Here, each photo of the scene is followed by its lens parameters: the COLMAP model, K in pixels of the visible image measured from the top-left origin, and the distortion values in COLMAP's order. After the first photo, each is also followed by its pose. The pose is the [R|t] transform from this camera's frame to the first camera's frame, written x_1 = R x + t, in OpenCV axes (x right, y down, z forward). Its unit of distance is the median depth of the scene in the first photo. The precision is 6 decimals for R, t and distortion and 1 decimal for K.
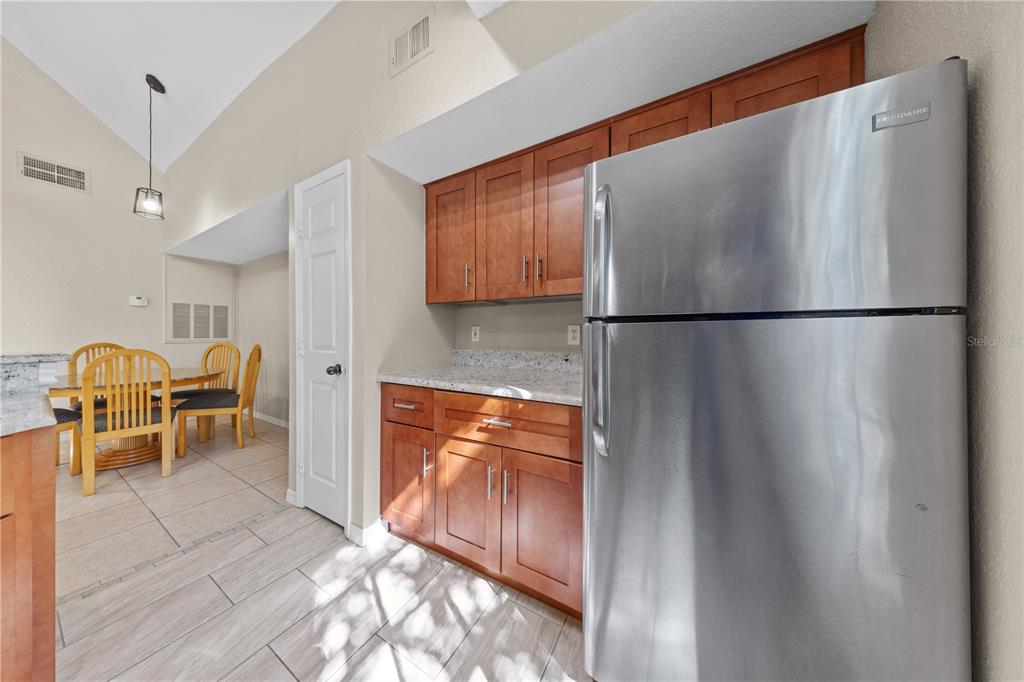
lens RADIAL K [[293.0, 0, 512.6], [0, 293.0, 337.6], [0, 0, 1]] dist [0.007447, -0.000082]
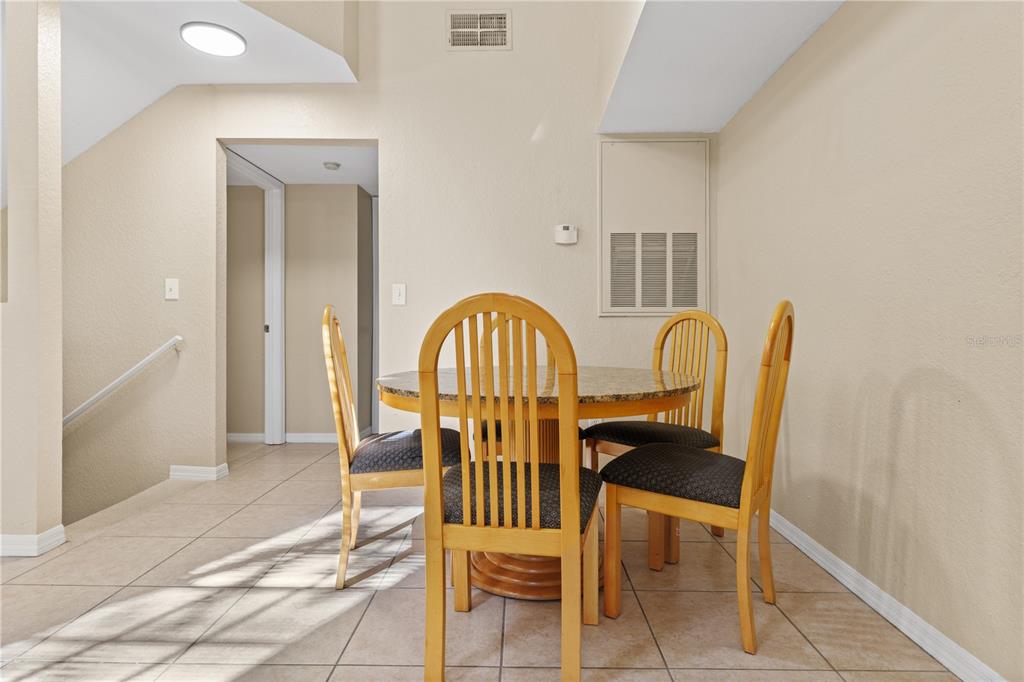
lens RADIAL K [[436.7, 0, 508.6], [0, 436.7, 343.8], [0, 0, 1]] dist [0.002908, -0.000103]
pose [[0.415497, -0.003688, -0.909587, -0.613425], [0.002589, 0.999993, -0.002872, 0.069255], [0.909591, -0.001161, 0.415503, 0.594290]]
